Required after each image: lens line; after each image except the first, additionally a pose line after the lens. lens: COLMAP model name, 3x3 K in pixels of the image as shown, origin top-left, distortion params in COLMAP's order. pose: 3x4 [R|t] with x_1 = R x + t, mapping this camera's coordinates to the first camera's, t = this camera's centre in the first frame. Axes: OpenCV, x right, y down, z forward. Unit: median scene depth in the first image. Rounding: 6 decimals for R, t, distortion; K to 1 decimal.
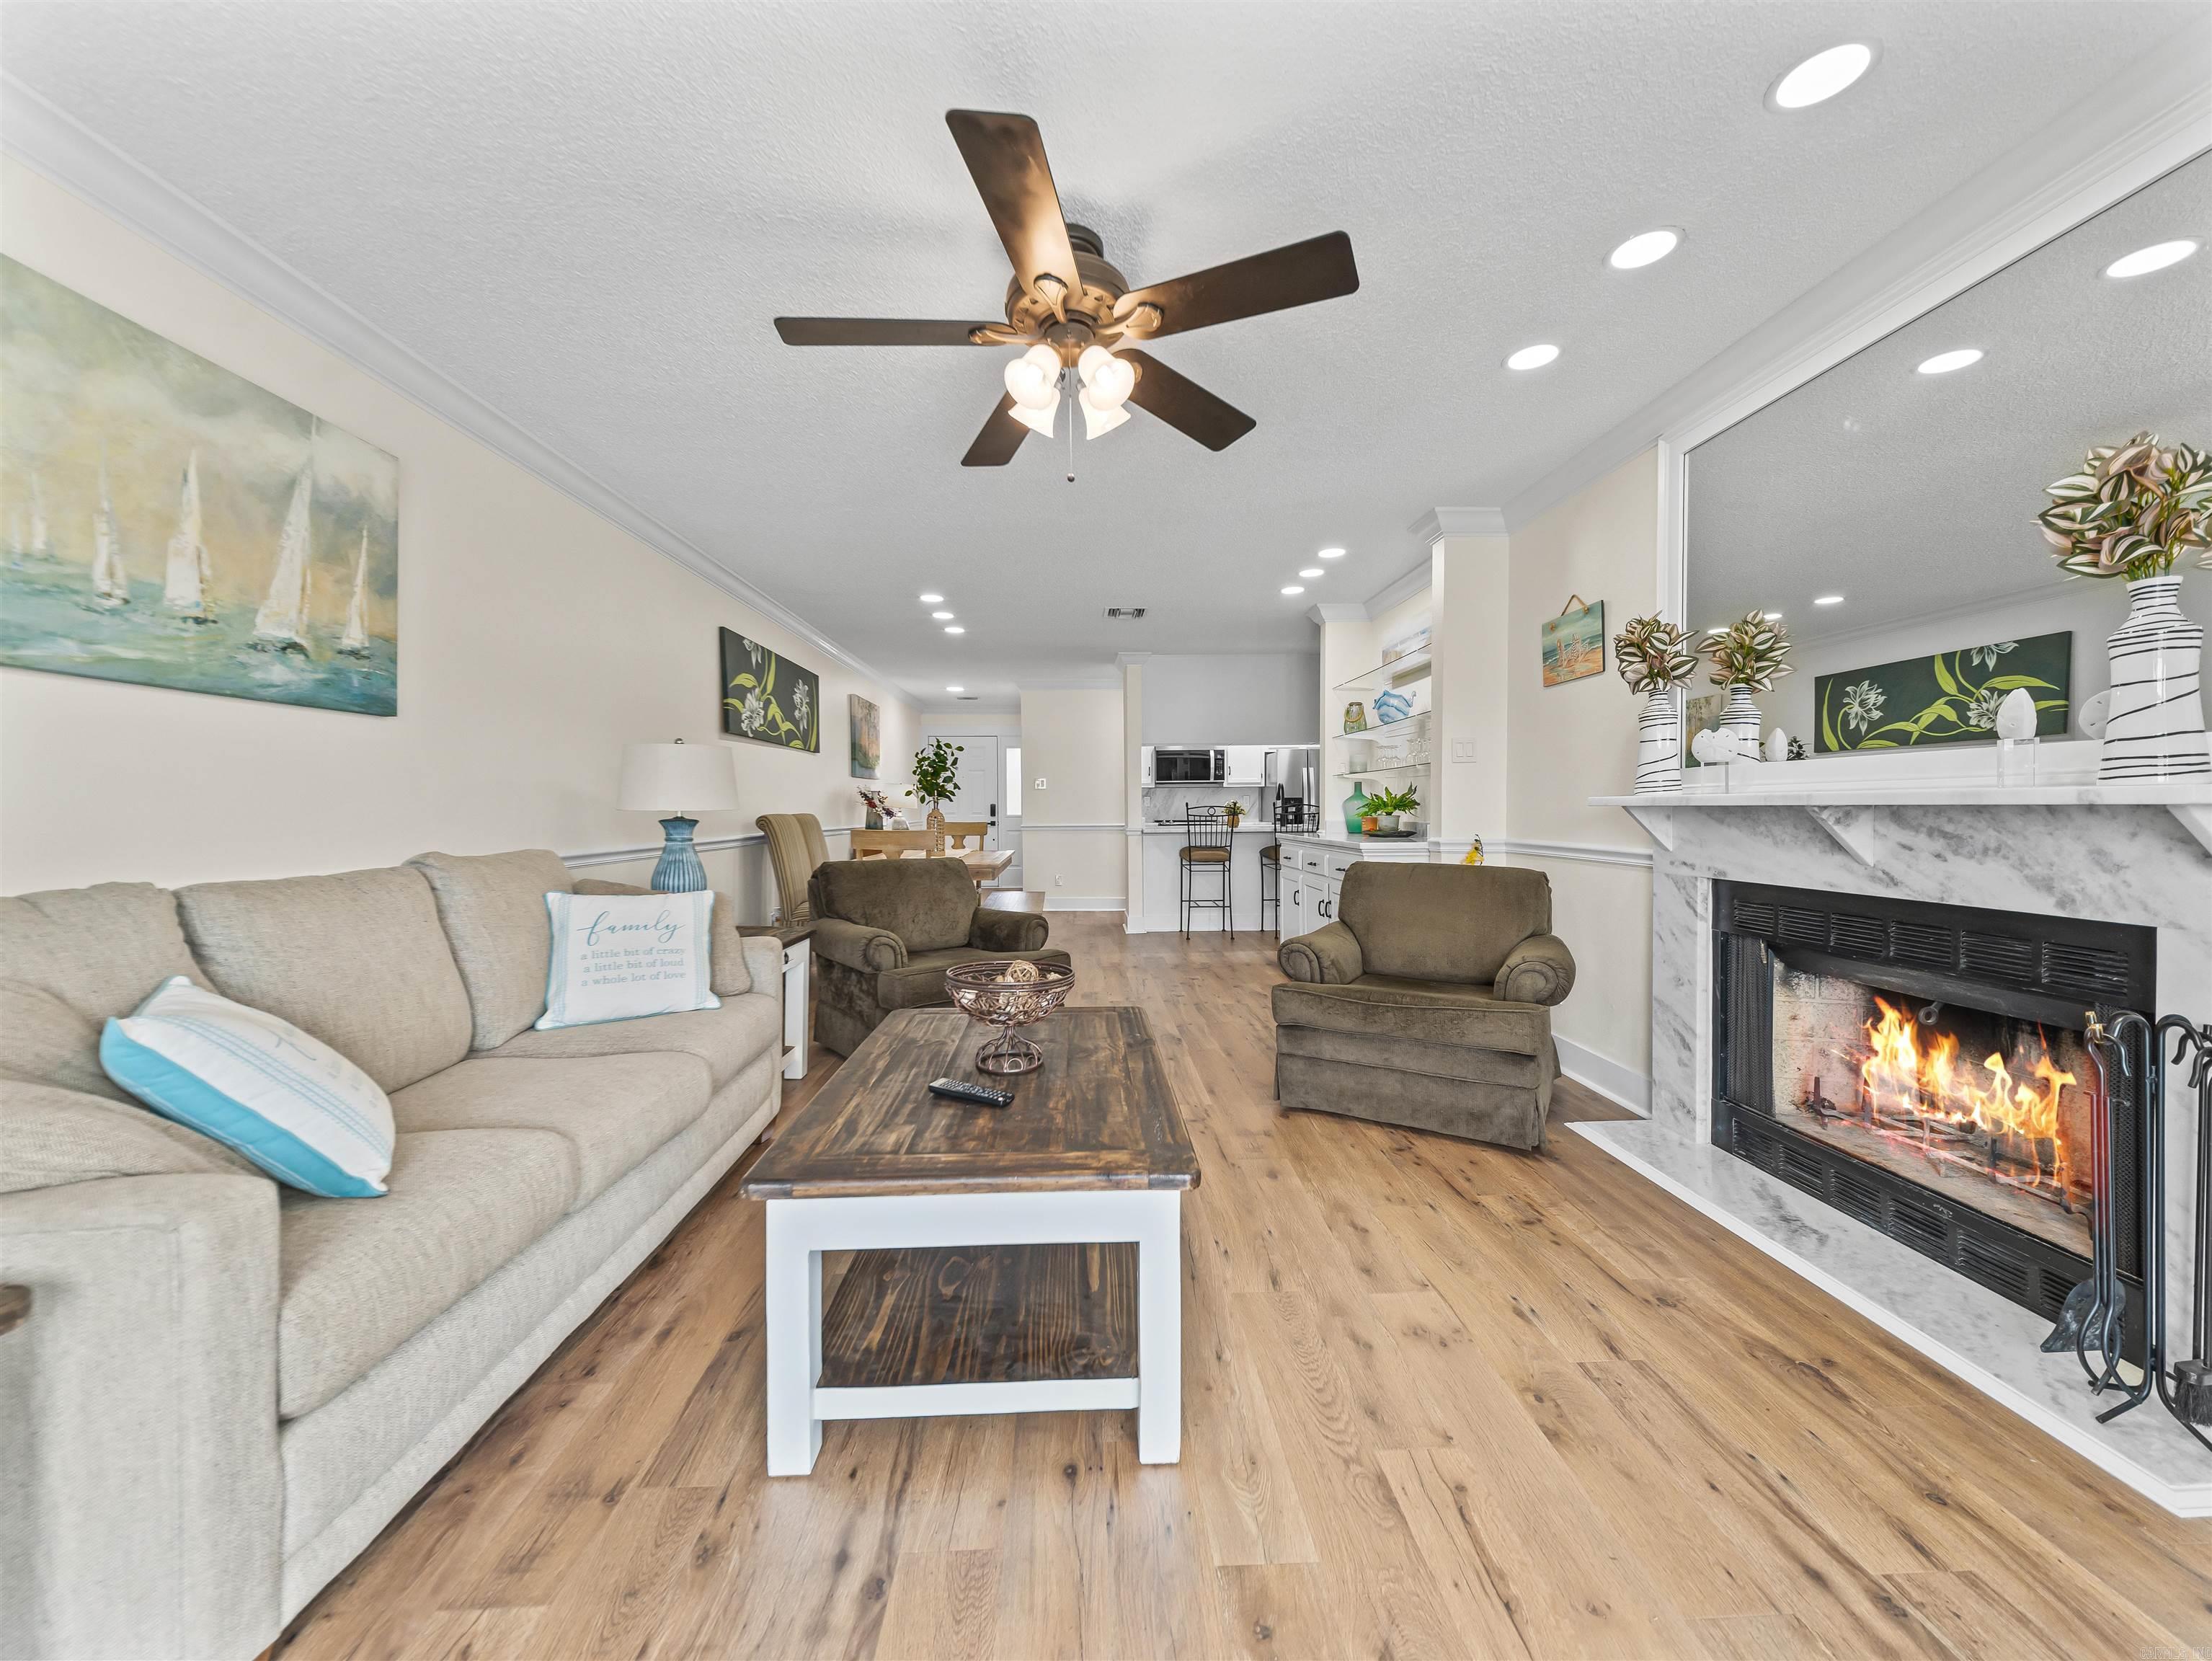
lens RADIAL K [[855.3, 0, 1109.2], [0, 855.3, 818.3], [0, 0, 1]] dist [0.034116, -0.011961]
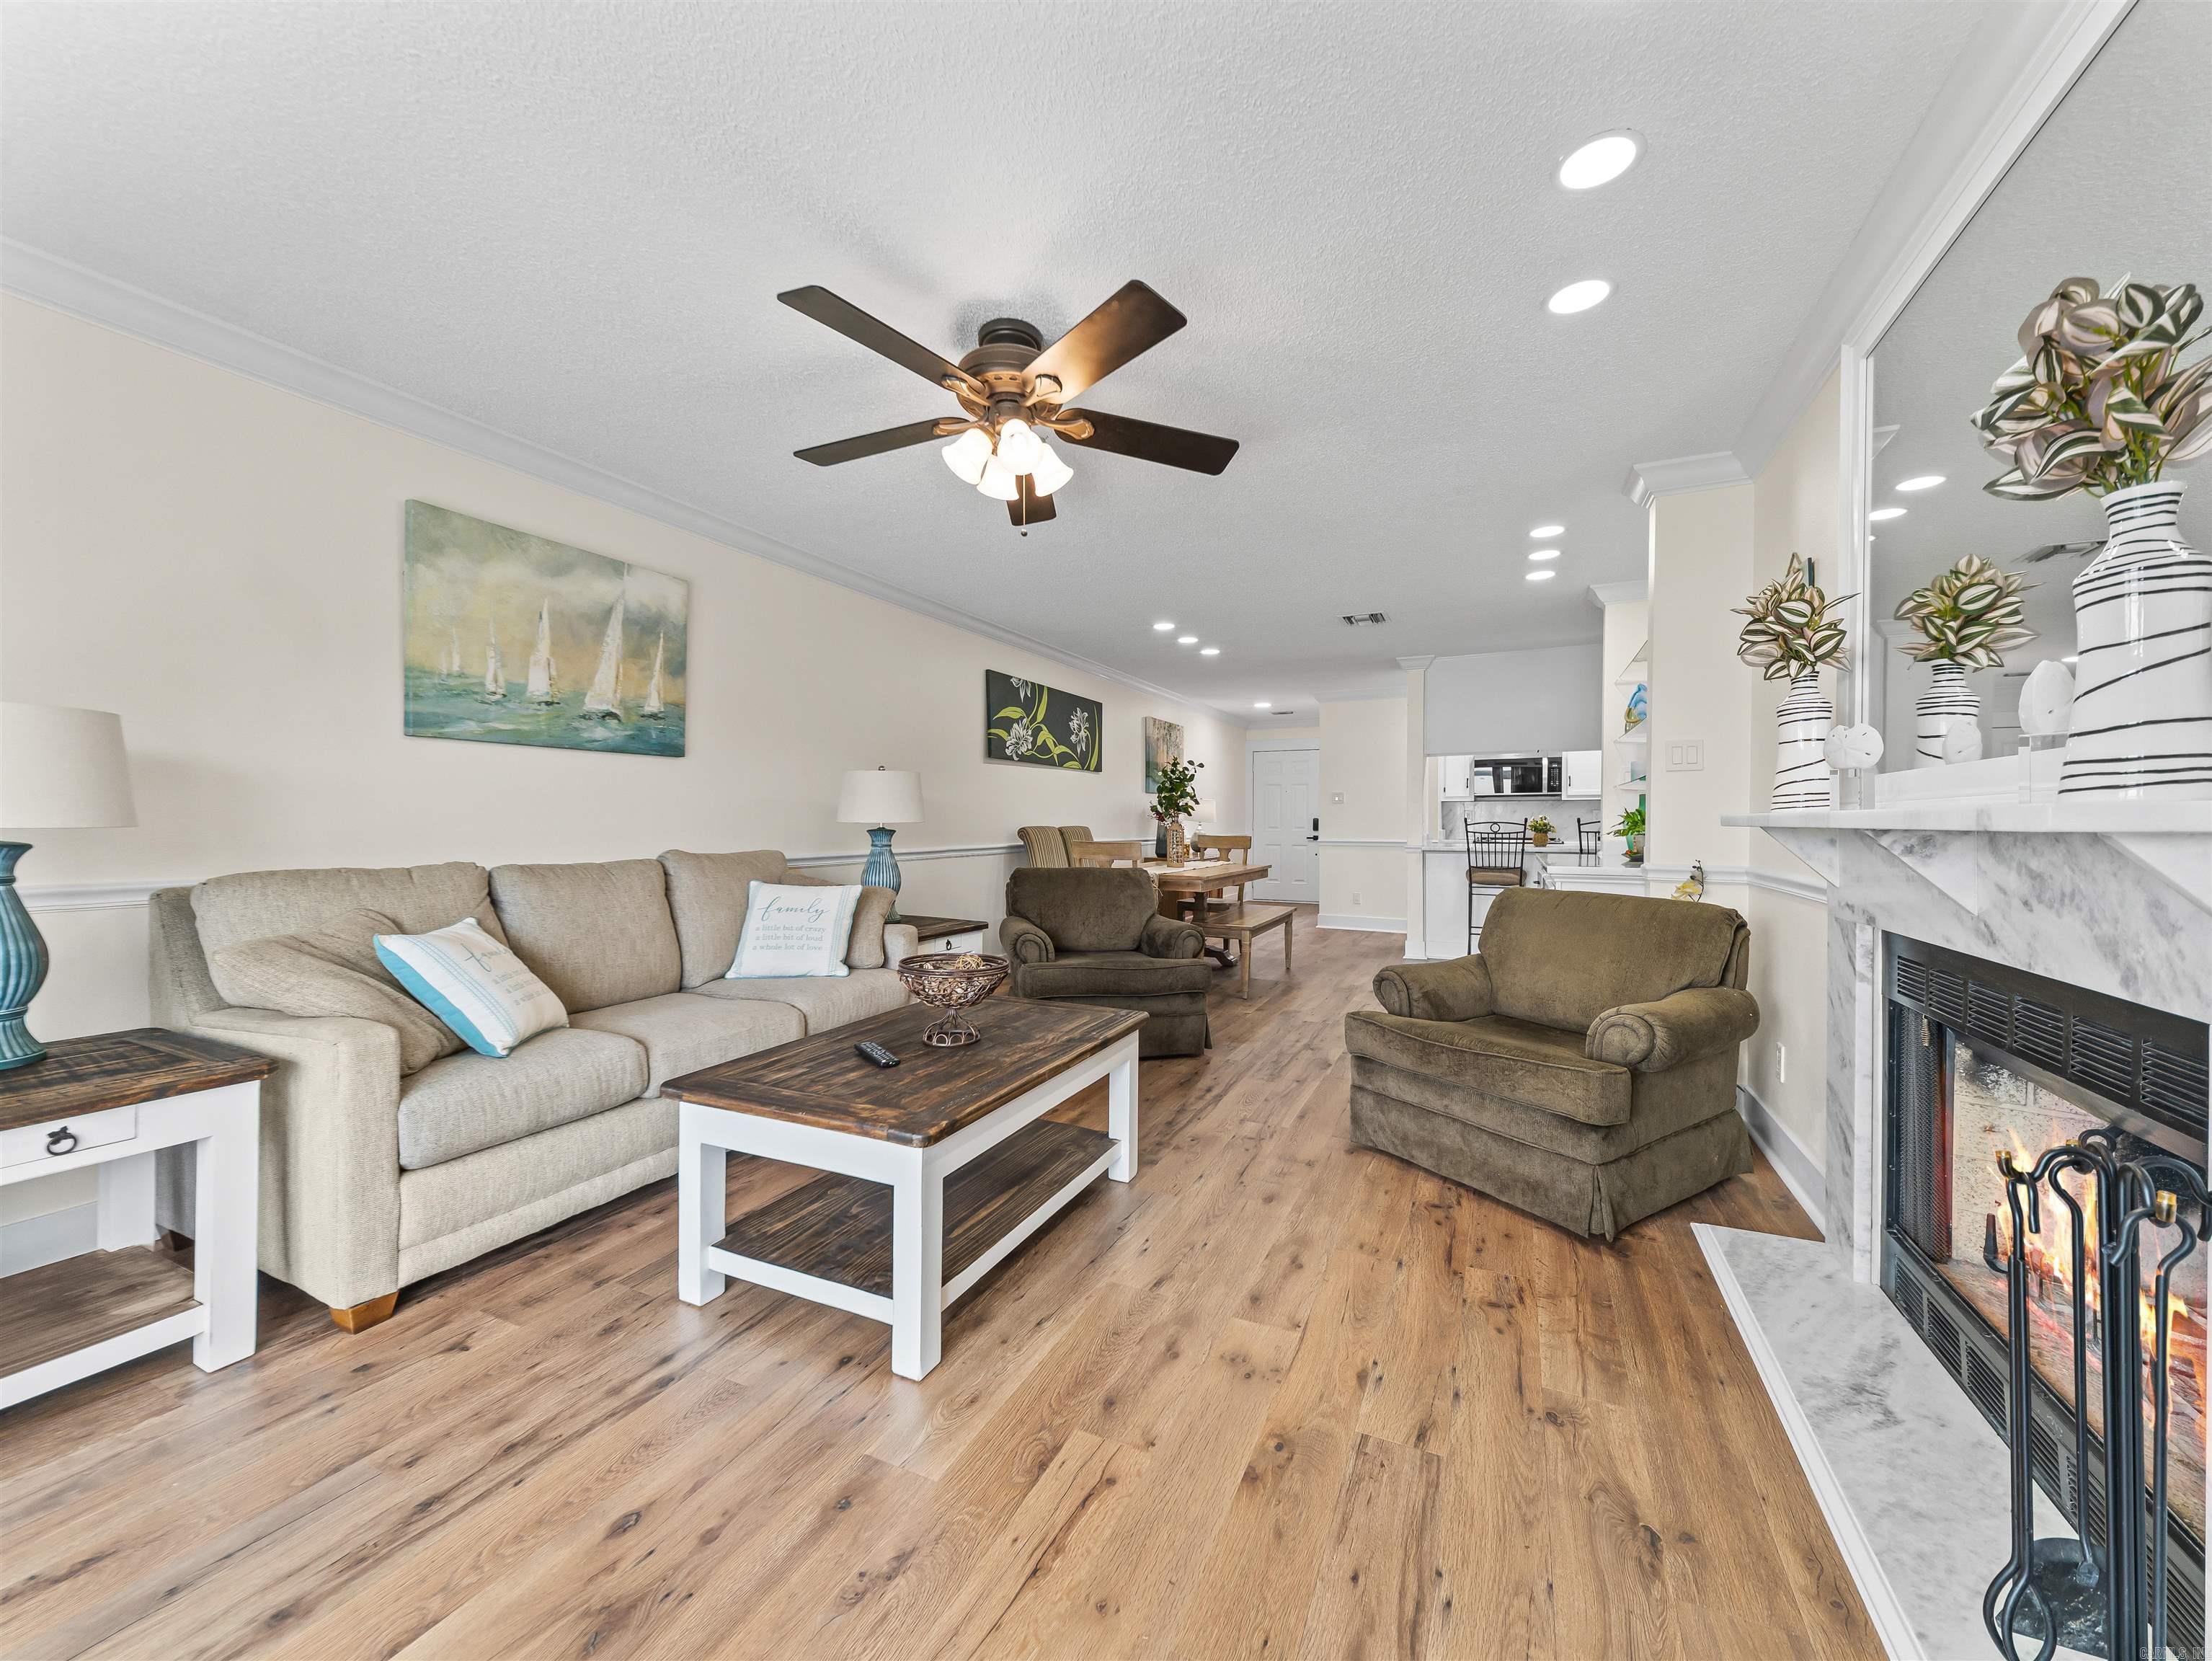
lens RADIAL K [[859.7, 0, 1107.9], [0, 859.7, 823.1], [0, 0, 1]] dist [0.034019, -0.011668]
pose [[0.887472, 0.008397, -0.460786, 0.499475], [-0.013115, 0.999889, -0.007037, -0.004725], [0.460676, 0.012289, 0.887484, 0.037299]]
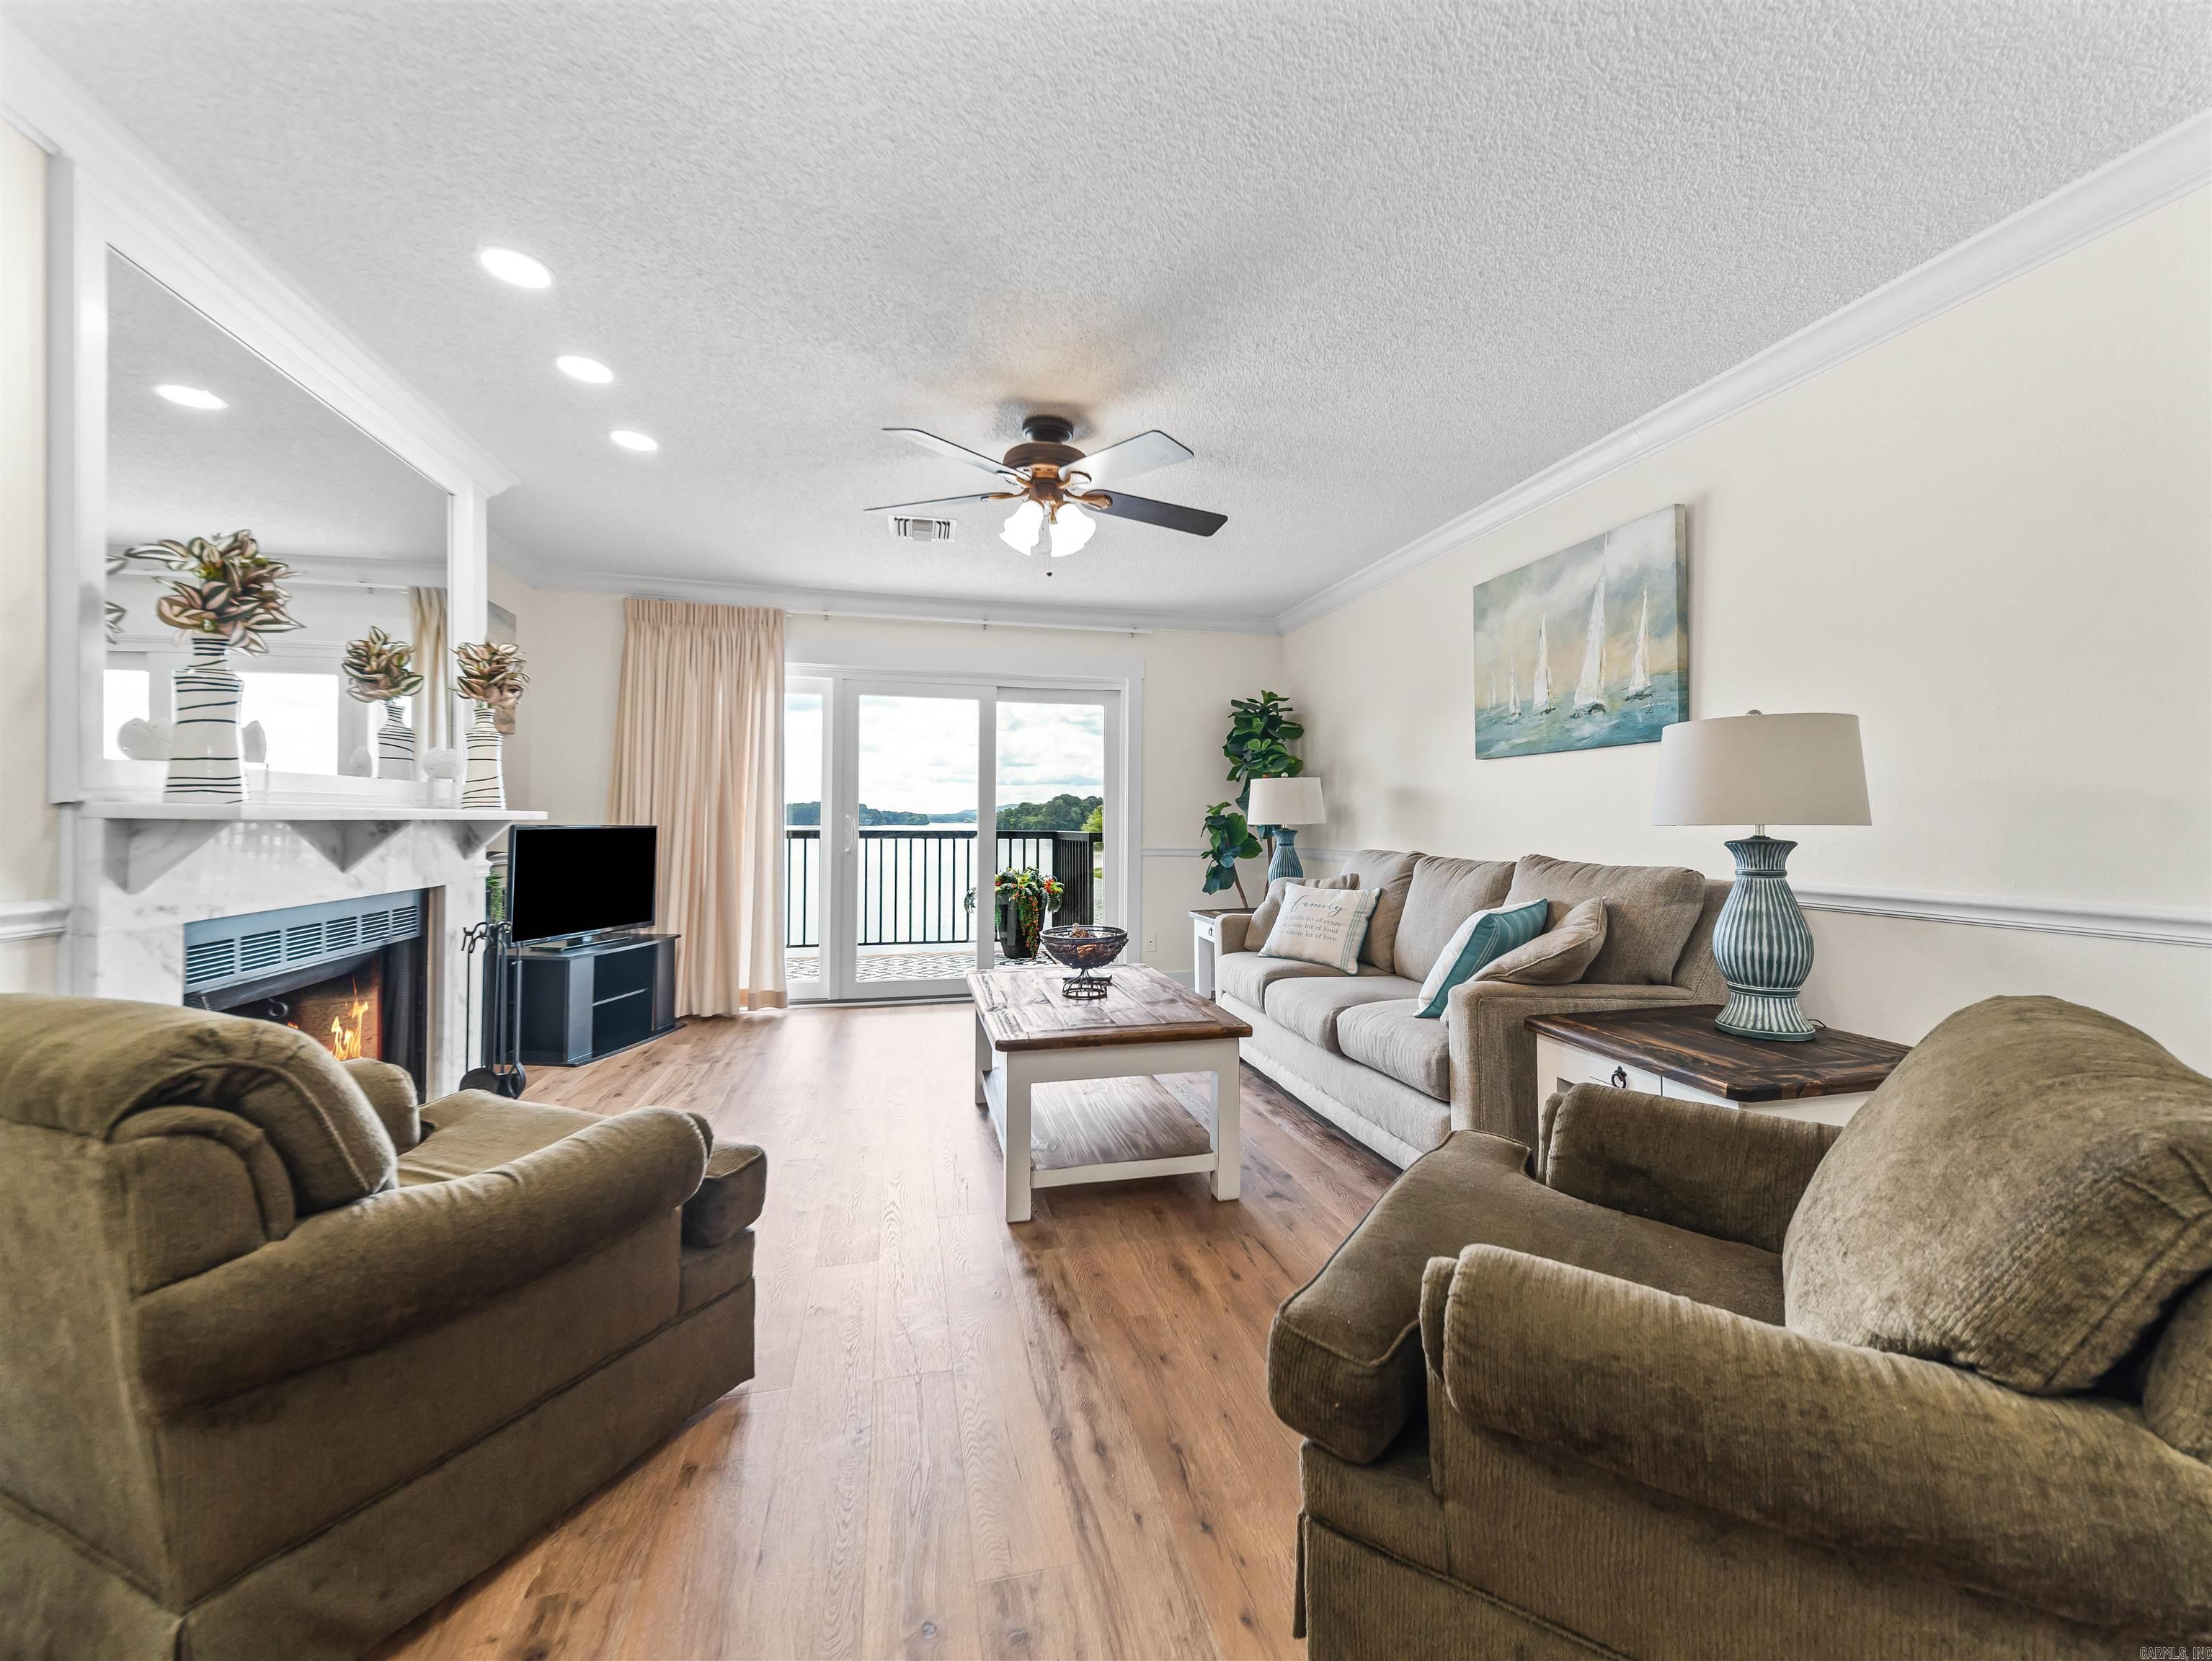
lens RADIAL K [[873.5, 0, 1105.1], [0, 873.5, 817.9], [0, 0, 1]] dist [0.035742, -0.011302]
pose [[-0.982418, -0.000088, -0.186692, 0.105035], [-0.002027, 0.999946, 0.010195, -0.026723], [0.186681, 0.010394, -0.982366, 2.015159]]
